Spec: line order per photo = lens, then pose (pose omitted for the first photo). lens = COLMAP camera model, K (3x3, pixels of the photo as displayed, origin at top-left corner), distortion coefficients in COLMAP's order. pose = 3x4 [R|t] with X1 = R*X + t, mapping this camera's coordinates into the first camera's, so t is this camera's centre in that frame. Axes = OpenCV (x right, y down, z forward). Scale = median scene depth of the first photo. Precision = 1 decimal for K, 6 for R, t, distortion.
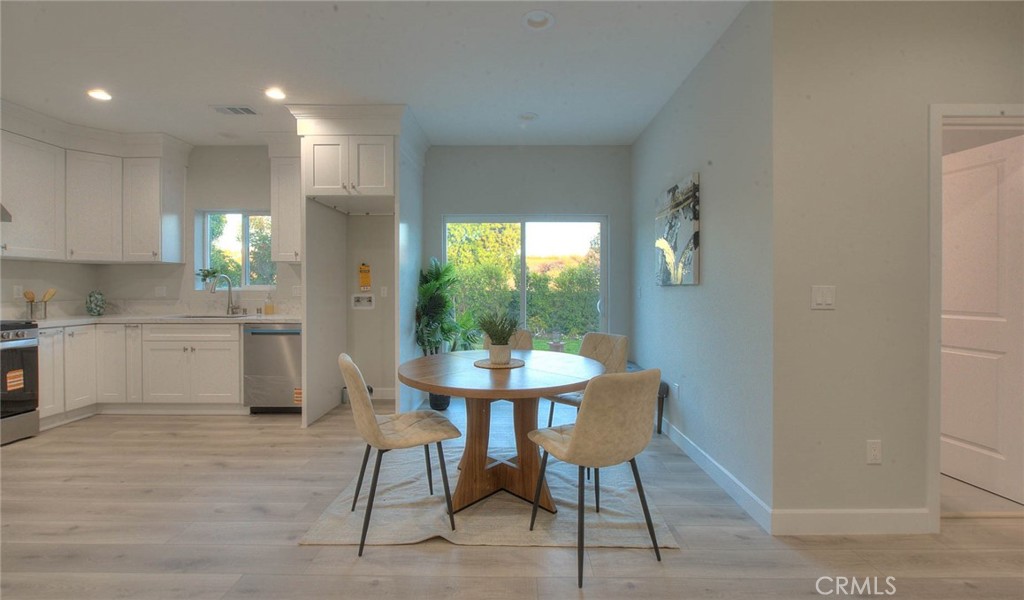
lens RADIAL K [[415.5, 0, 509.9], [0, 415.5, 287.9], [0, 0, 1]] dist [-0.002185, -0.000587]
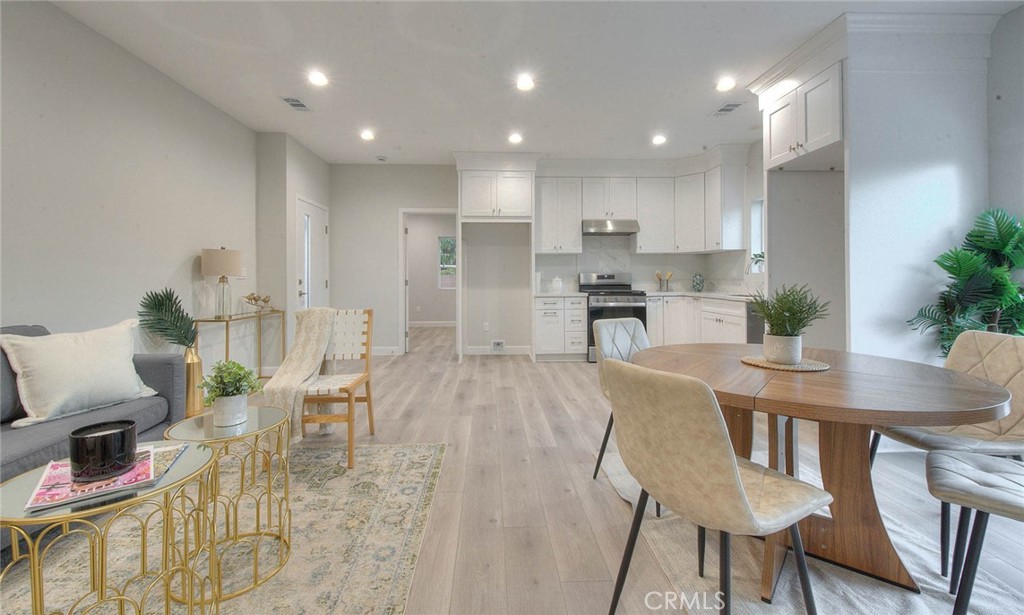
lens RADIAL K [[421.2, 0, 499.1], [0, 421.2, 278.6], [0, 0, 1]] dist [-0.003493, -0.000545]
pose [[0.040501, -0.000867, -0.999179, 0.421535], [-0.000378, 1.000000, -0.000883, 0.027668], [0.999179, 0.000414, 0.040501, 0.319065]]
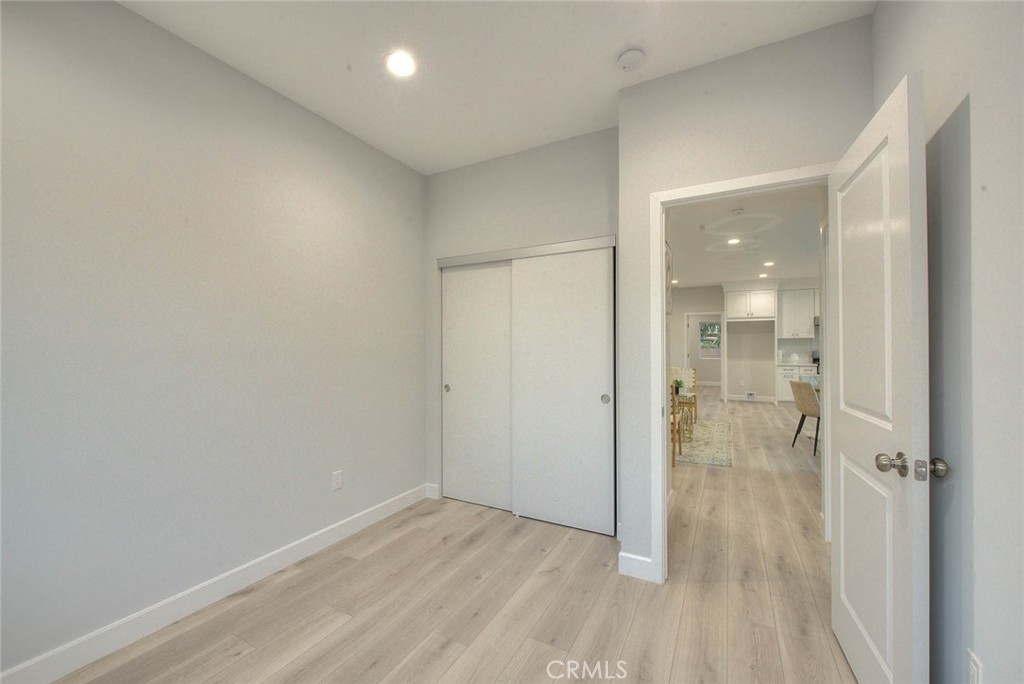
lens RADIAL K [[401.2, 0, 512.0], [0, 401.2, 342.0], [0, 0, 1]] dist [-0.000658, -0.000069]
pose [[-0.461586, -0.010105, -0.887038, 1.681189], [-0.003003, 0.999947, -0.009829, -0.017100], [0.887090, -0.001873, -0.461592, 0.217285]]
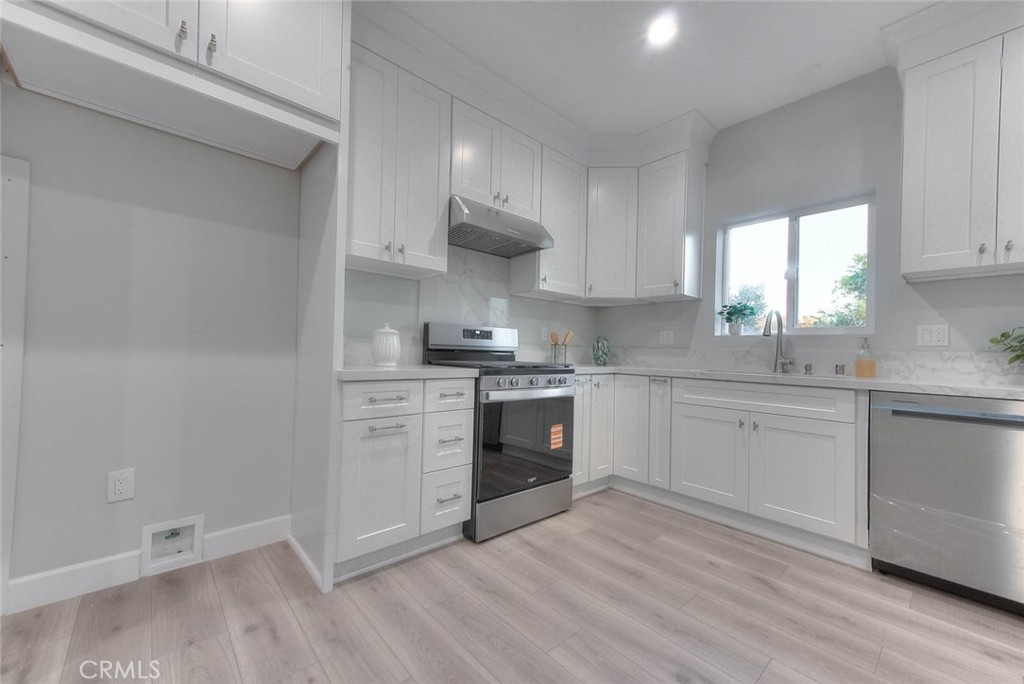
lens RADIAL K [[393.6, 0, 511.1], [0, 393.6, 346.4], [0, 0, 1]] dist [0.013973, 0.000051]
pose [[0.677242, 0.007507, -0.735722, -0.584727], [-0.030803, 0.999361, -0.018158, 0.054325], [0.735116, 0.034959, 0.677040, 0.347059]]
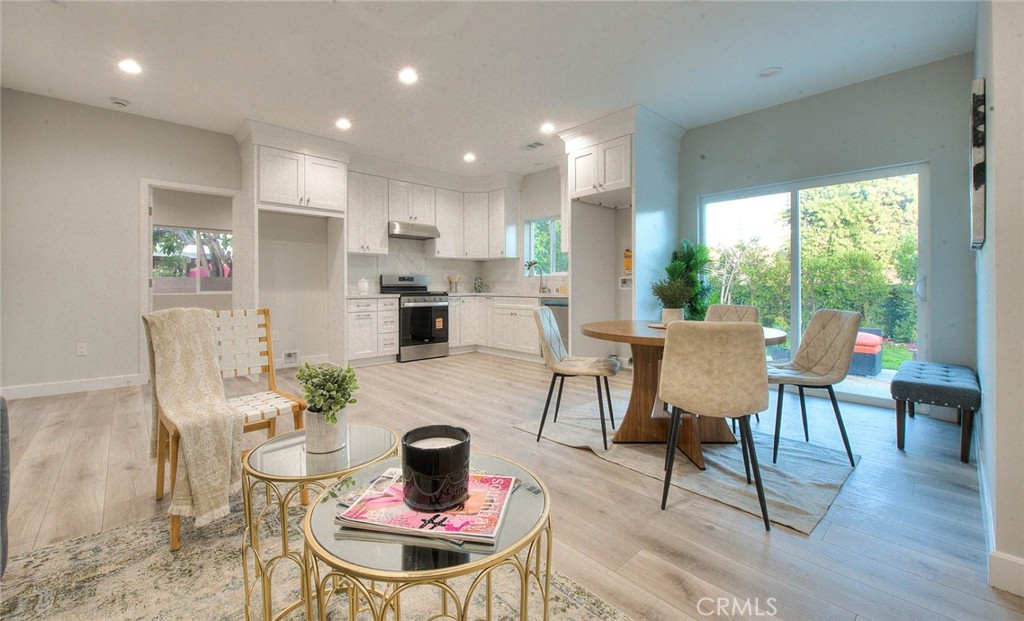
lens RADIAL K [[418.5, 0, 506.4], [0, 418.5, 286.5], [0, 0, 1]] dist [0.000217, -0.000031]
pose [[0.678456, -0.000004, -0.734641, 0.310699], [-0.002215, 0.999995, -0.002050, 0.052489], [0.734637, 0.003018, 0.678453, -0.035550]]
